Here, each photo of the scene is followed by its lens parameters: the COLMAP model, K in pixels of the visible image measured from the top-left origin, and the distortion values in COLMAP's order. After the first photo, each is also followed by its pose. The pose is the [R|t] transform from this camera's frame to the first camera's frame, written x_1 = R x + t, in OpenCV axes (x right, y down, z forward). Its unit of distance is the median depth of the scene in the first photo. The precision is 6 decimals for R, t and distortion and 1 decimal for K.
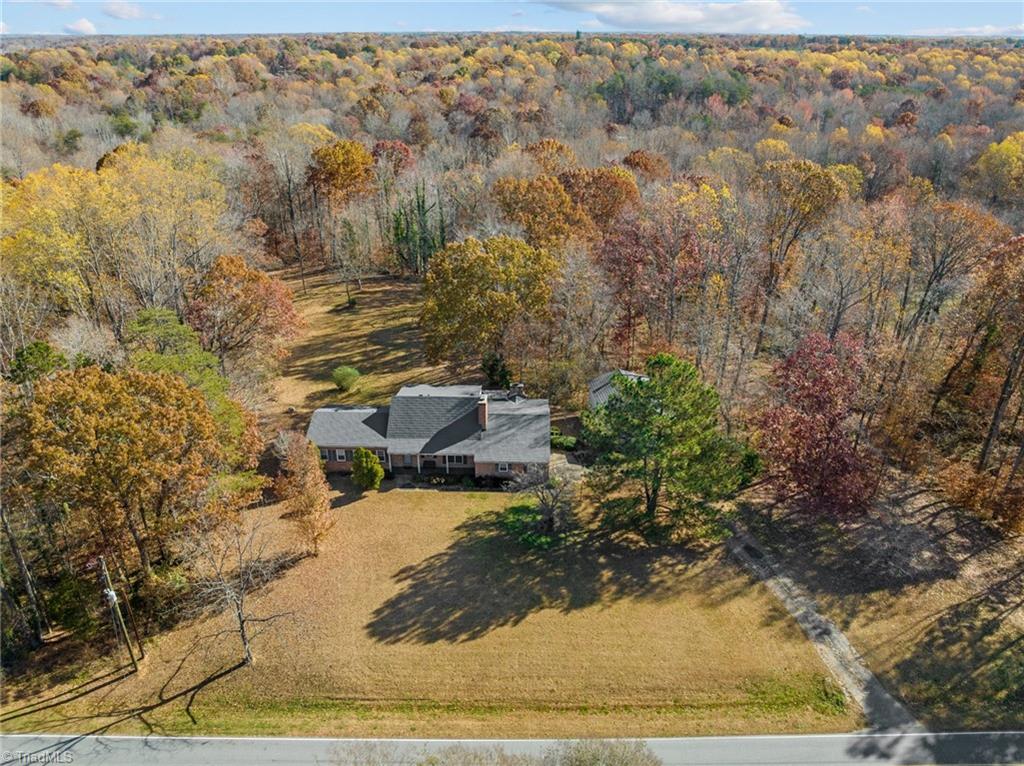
lens RADIAL K [[728.7, 0, 513.3], [0, 728.7, 383.3], [0, 0, 1]] dist [-0.061800, 0.031709]
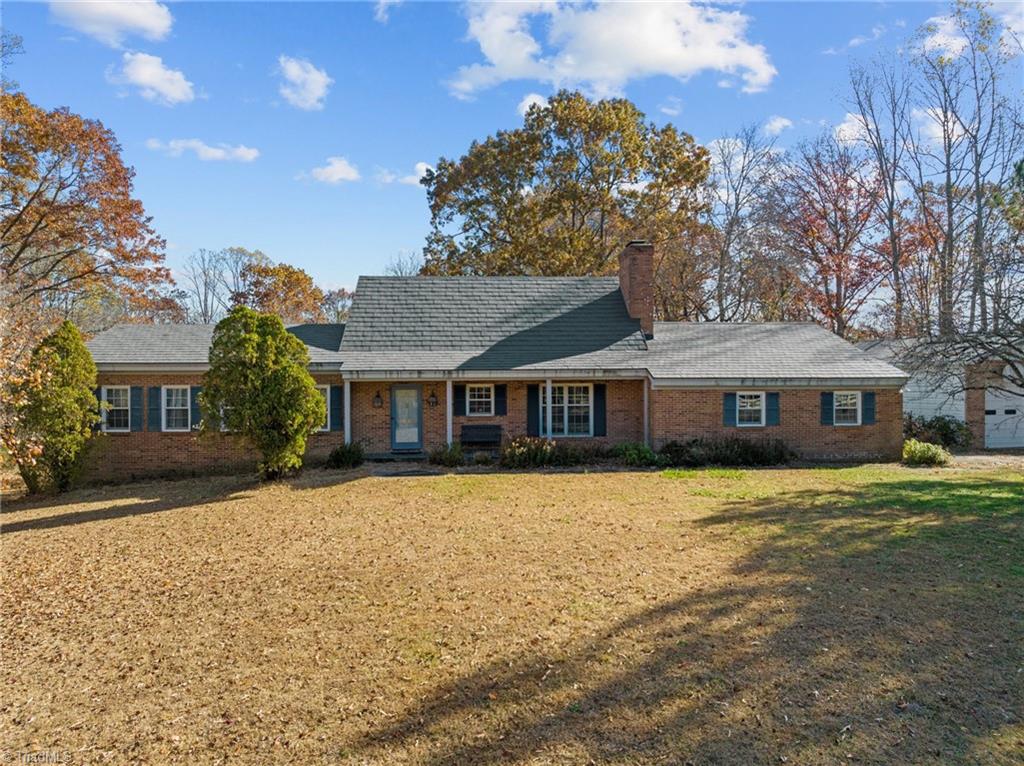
lens RADIAL K [[727.1, 0, 512.0], [0, 727.1, 383.0], [0, 0, 1]] dist [-0.036752, 0.000794]
pose [[0.996582, -0.009007, 0.082122, -0.151353], [0.043980, 0.899318, -0.435079, 0.259606], [-0.069935, 0.437203, 0.896640, 0.861840]]
